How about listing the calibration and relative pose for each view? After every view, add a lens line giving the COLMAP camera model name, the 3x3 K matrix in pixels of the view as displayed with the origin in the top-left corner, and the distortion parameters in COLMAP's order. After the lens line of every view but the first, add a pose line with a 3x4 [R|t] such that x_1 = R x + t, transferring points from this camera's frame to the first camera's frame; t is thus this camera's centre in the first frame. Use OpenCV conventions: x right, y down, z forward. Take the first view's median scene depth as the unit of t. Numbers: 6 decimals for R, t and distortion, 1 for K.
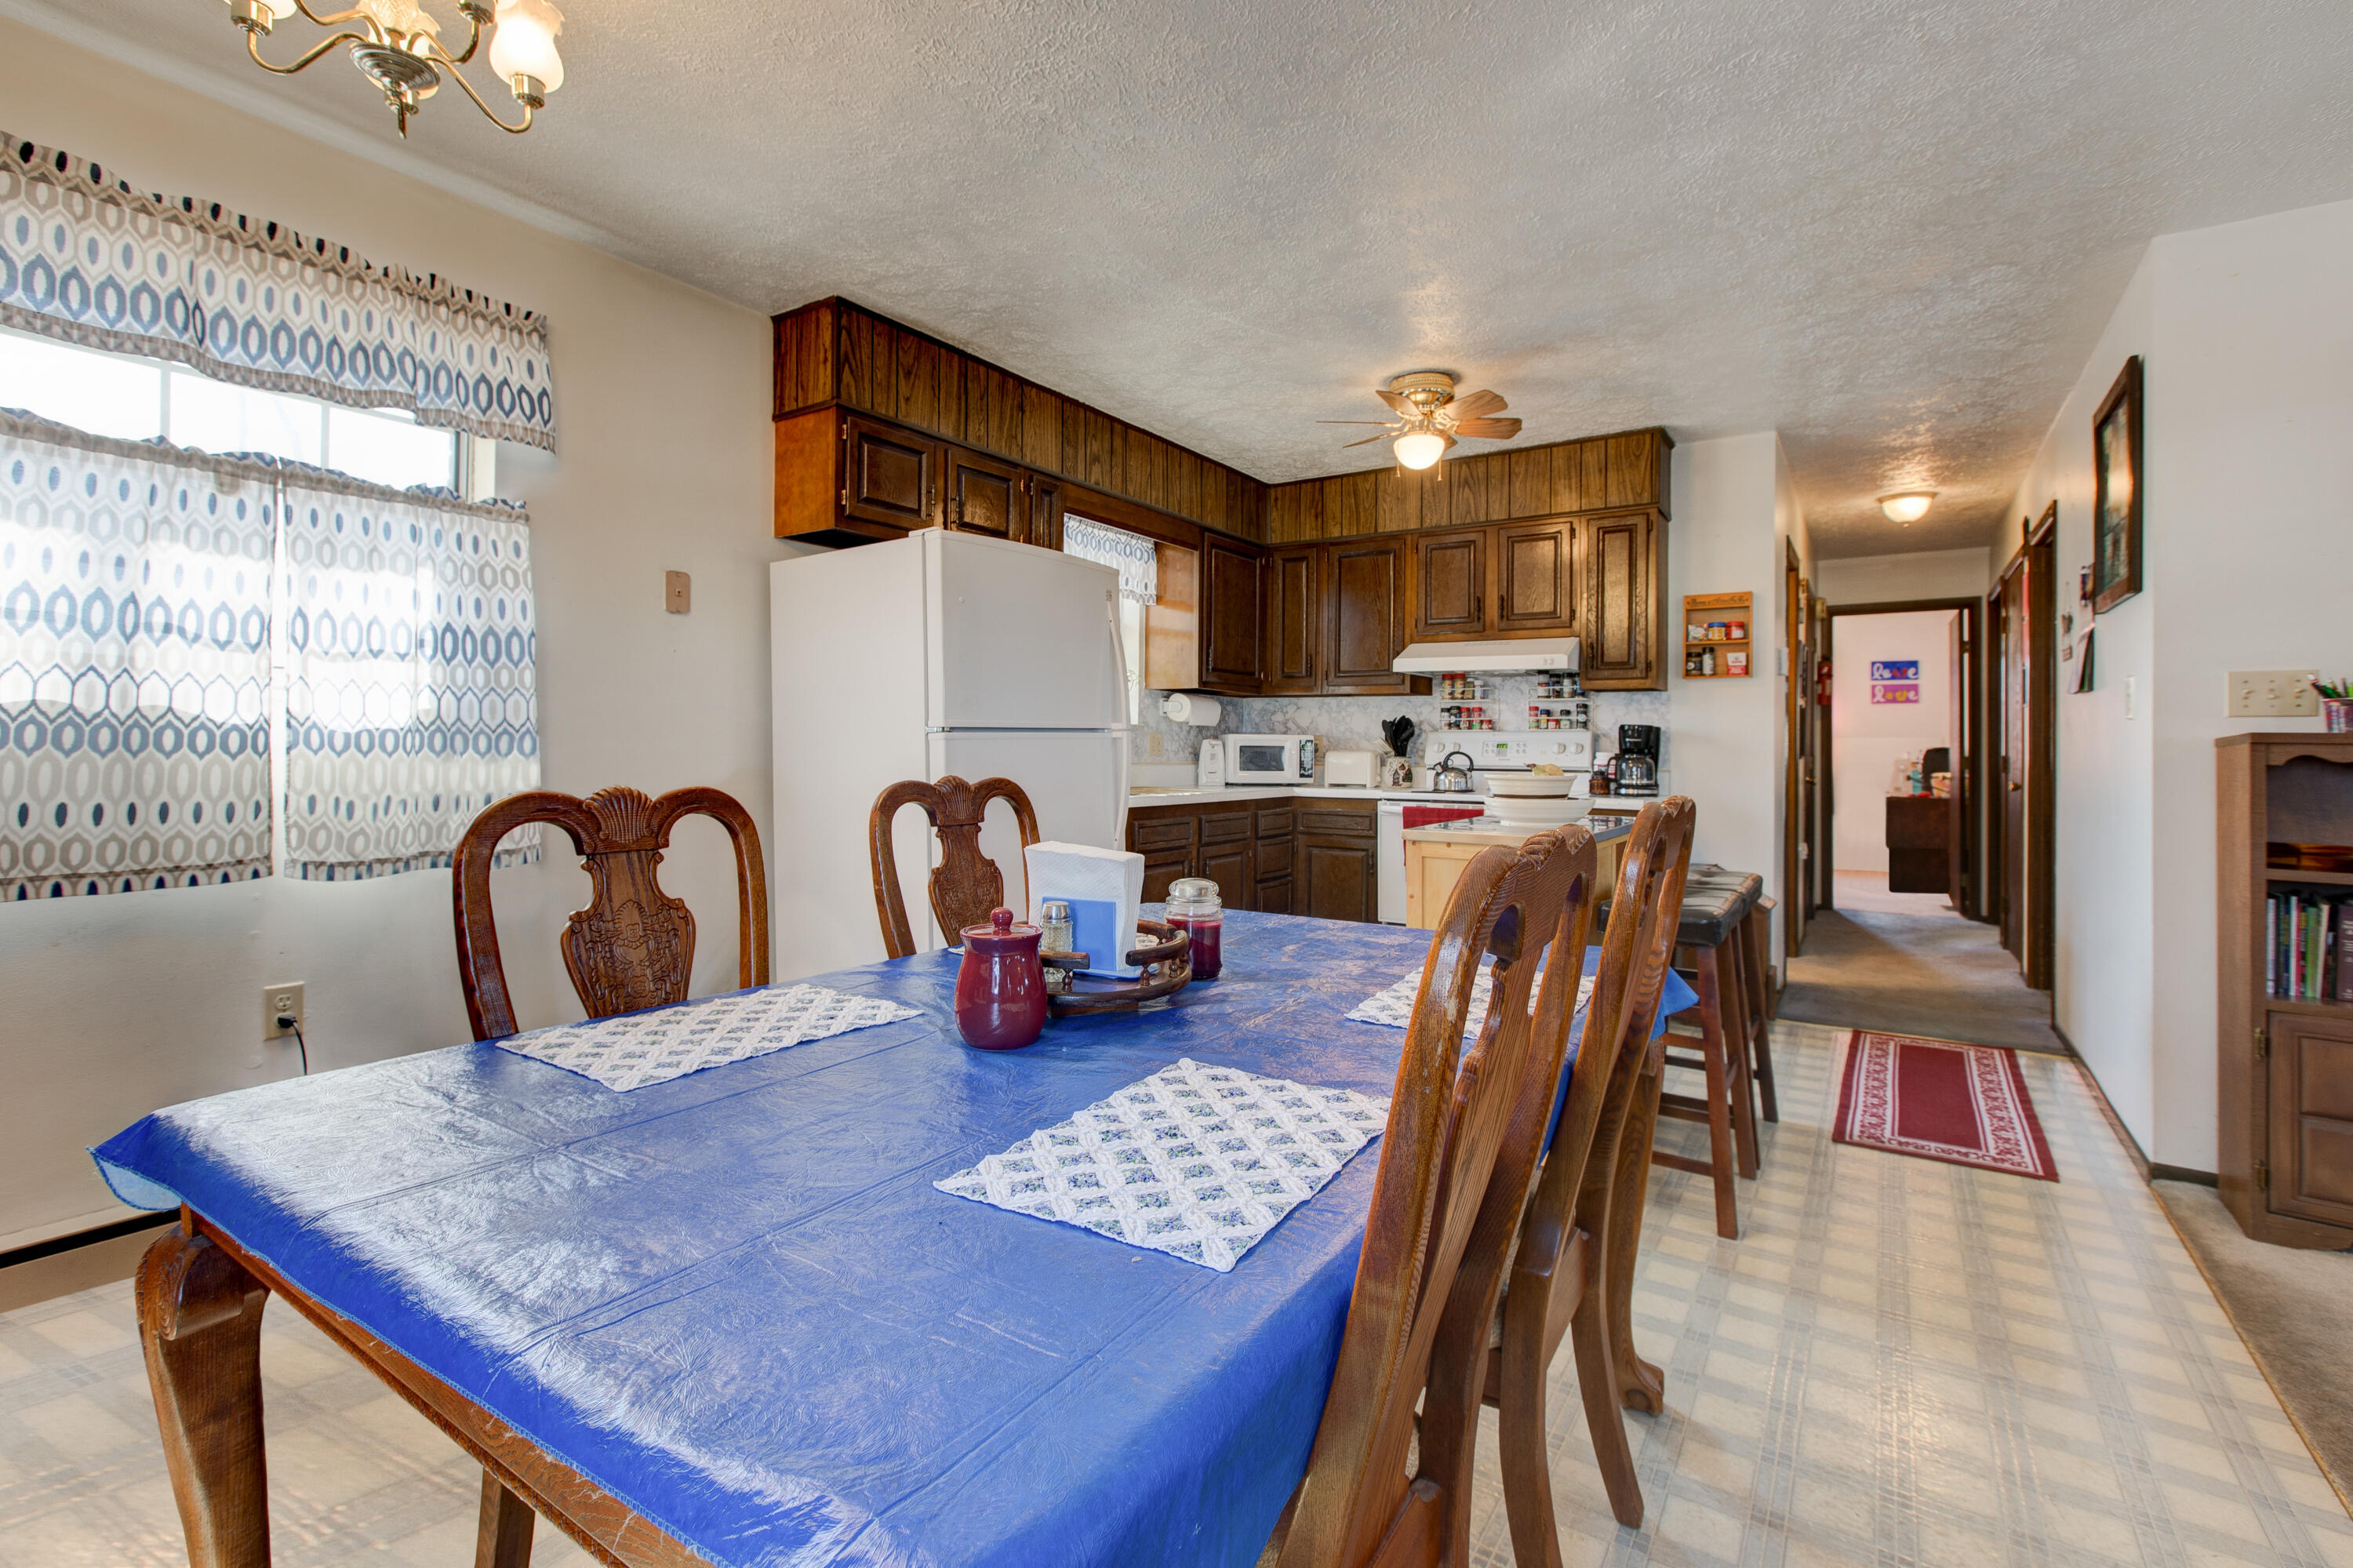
lens RADIAL K [[1049.4, 0, 1188.1], [0, 1049.4, 739.1], [0, 0, 1]] dist [0.000989, -0.000778]
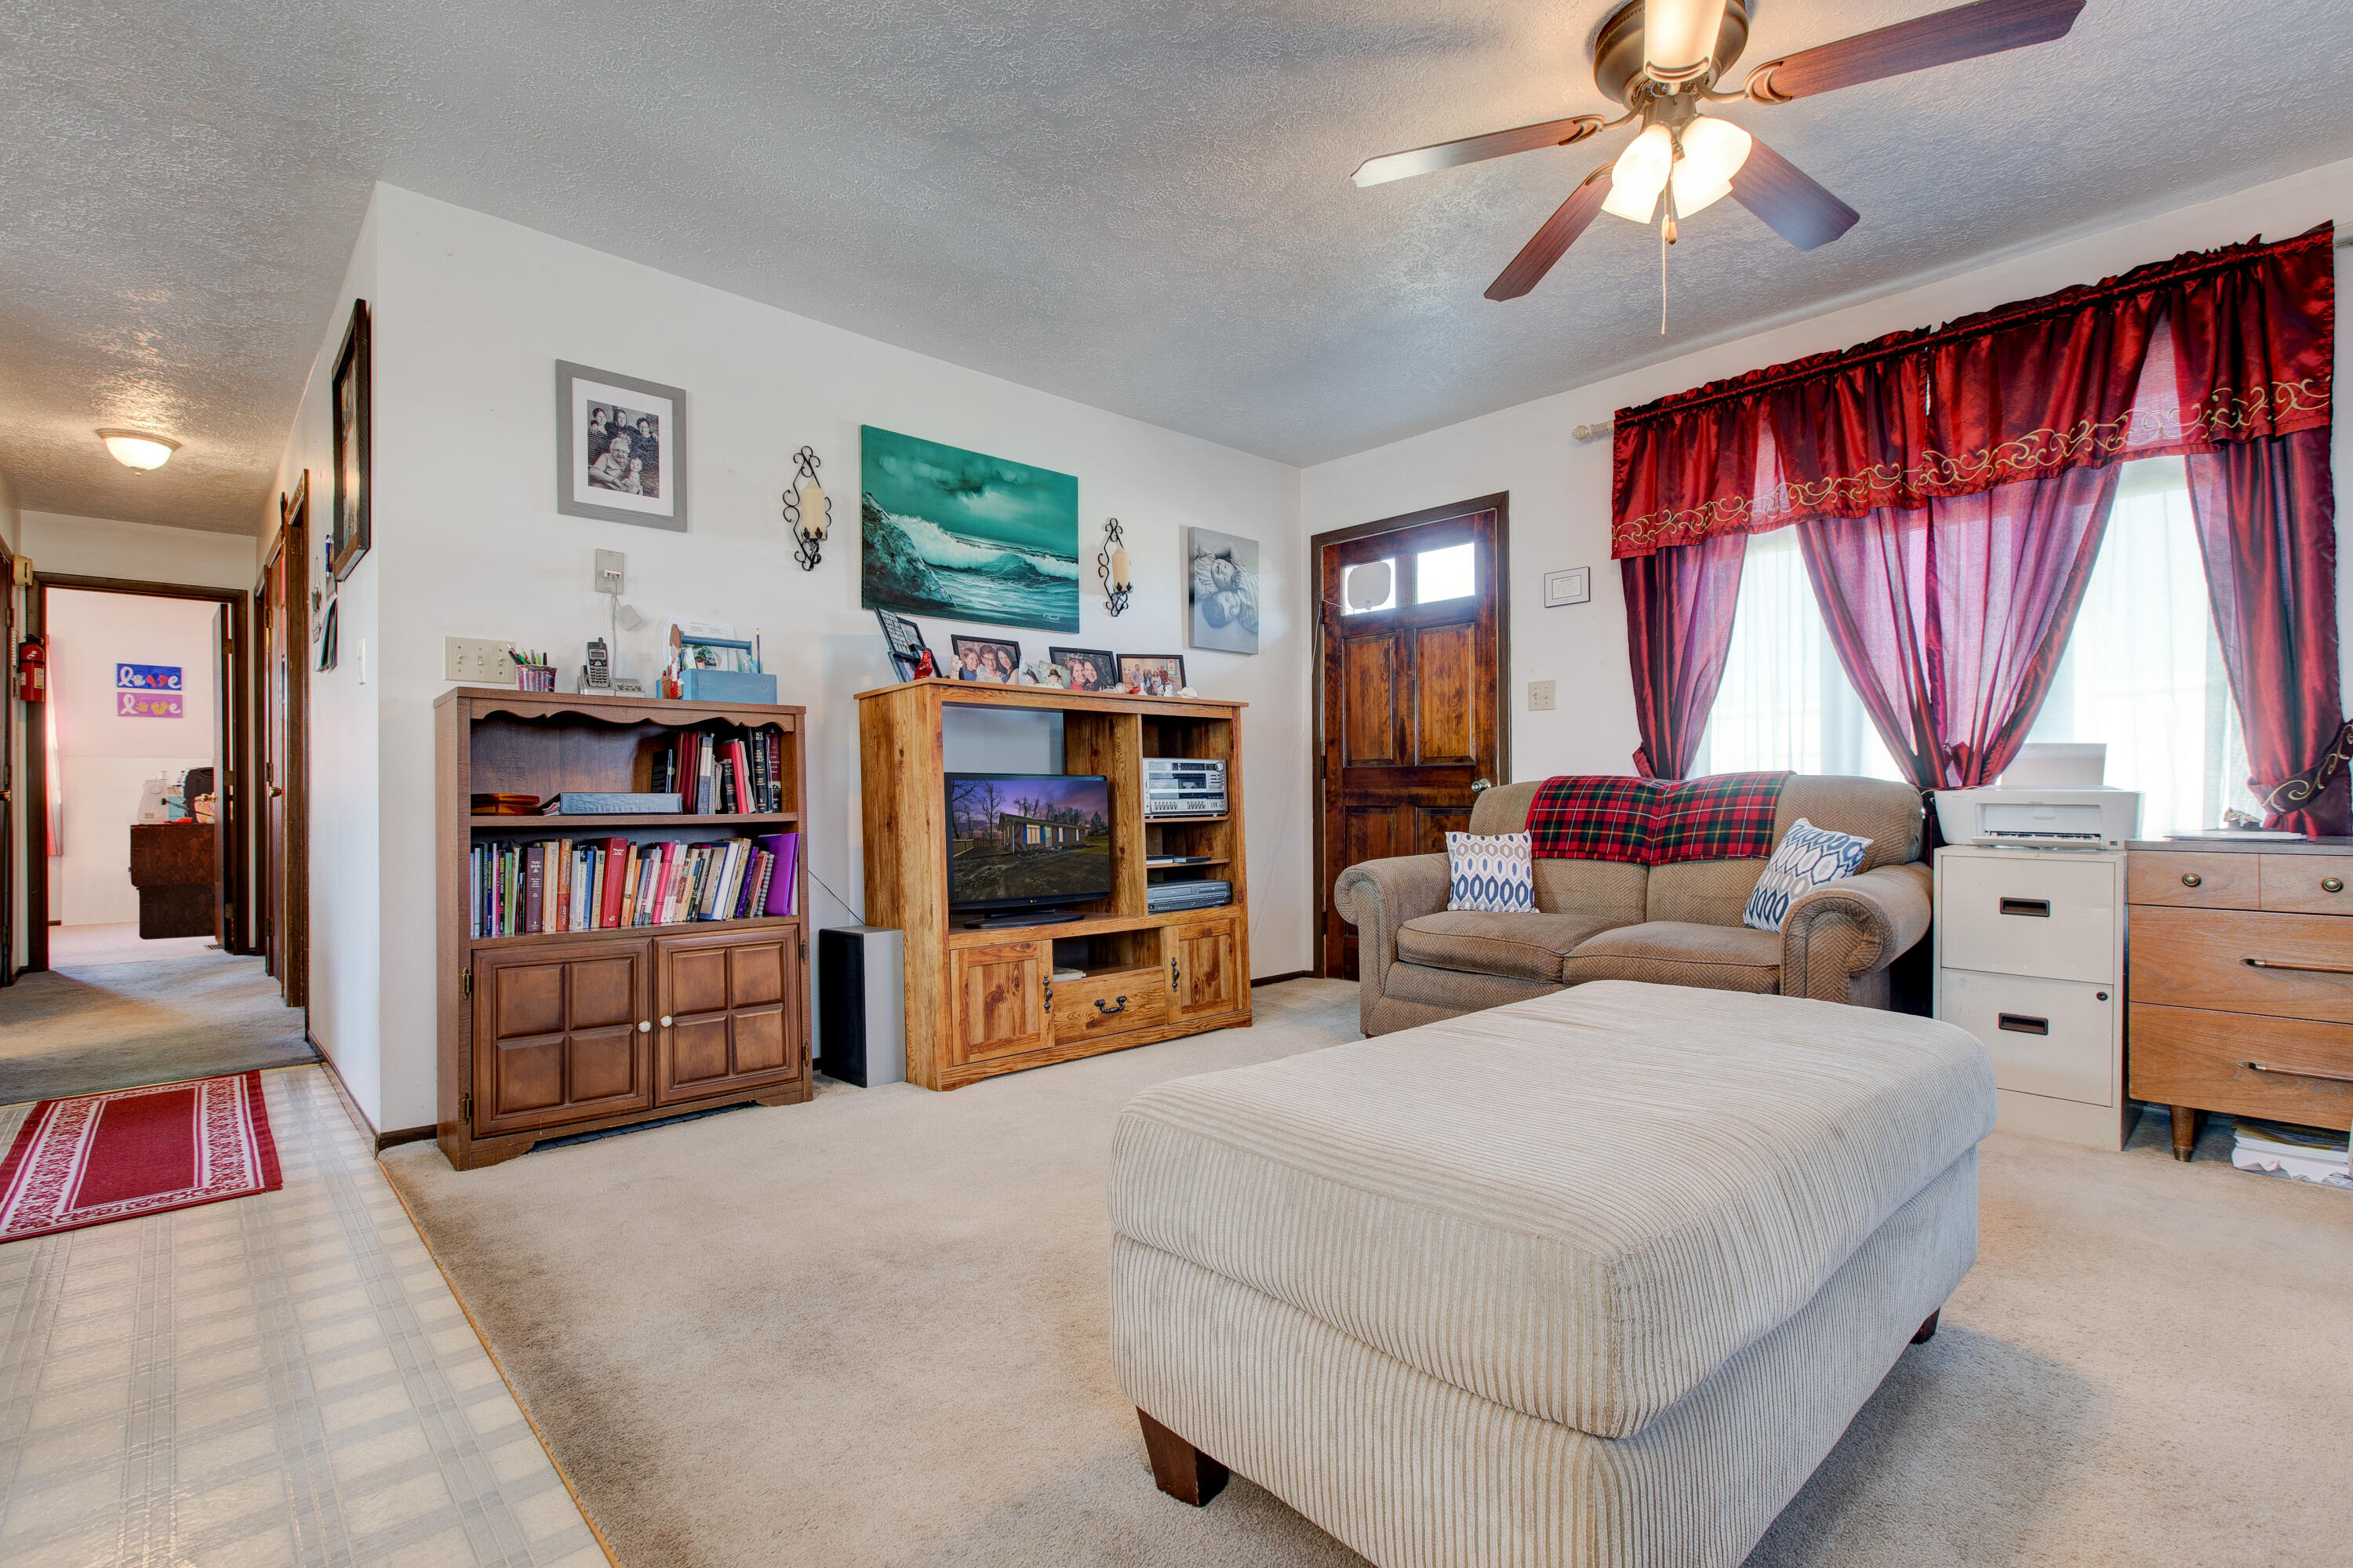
lens RADIAL K [[1076.6, 0, 1170.2], [0, 1076.6, 801.2], [0, 0, 1]] dist [0.000630, -0.000787]
pose [[0.232879, -0.009083, 0.972463, 0.066845], [-0.003846, 0.999940, 0.010260, 0.045257], [-0.972498, -0.006130, 0.232830, 0.030905]]
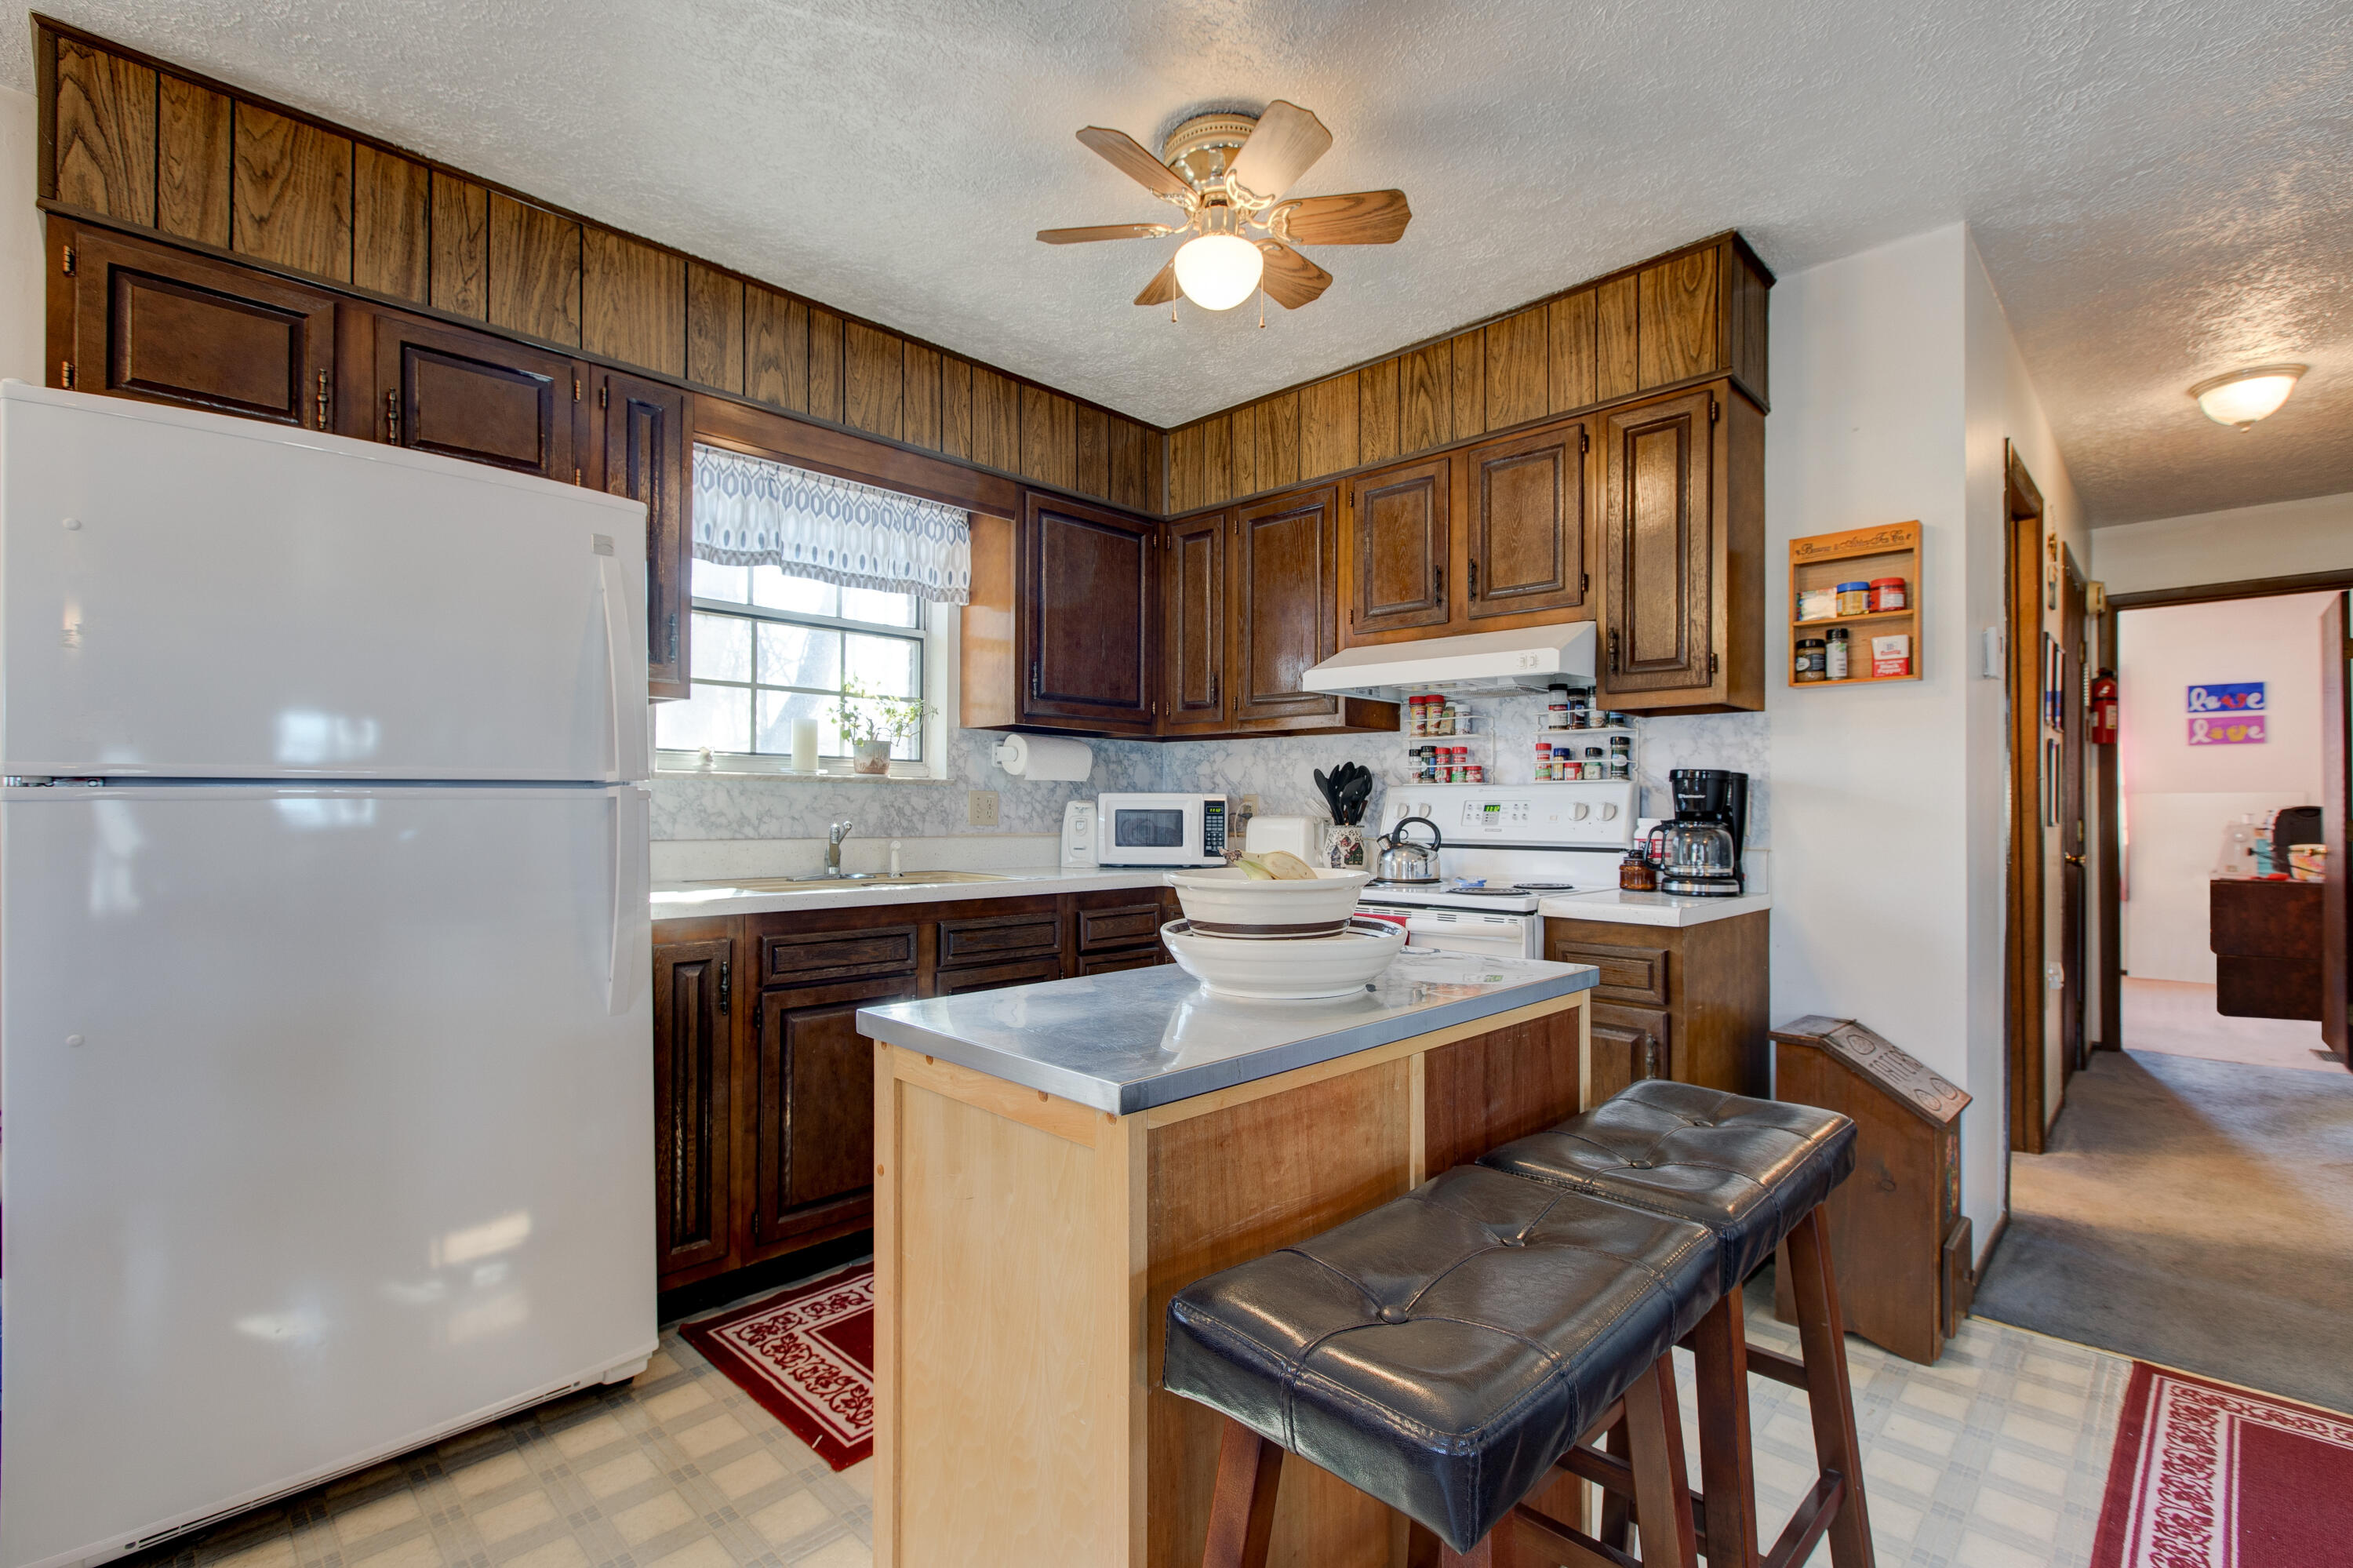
lens RADIAL K [[1076.6, 0, 1170.2], [0, 1076.6, 801.2], [0, 0, 1]] dist [0.000630, -0.000787]
pose [[0.983199, -0.006555, -0.182417, 0.236144], [0.006218, 0.999978, -0.002419, 0.003004], [0.182429, 0.001244, 0.983218, 0.350652]]
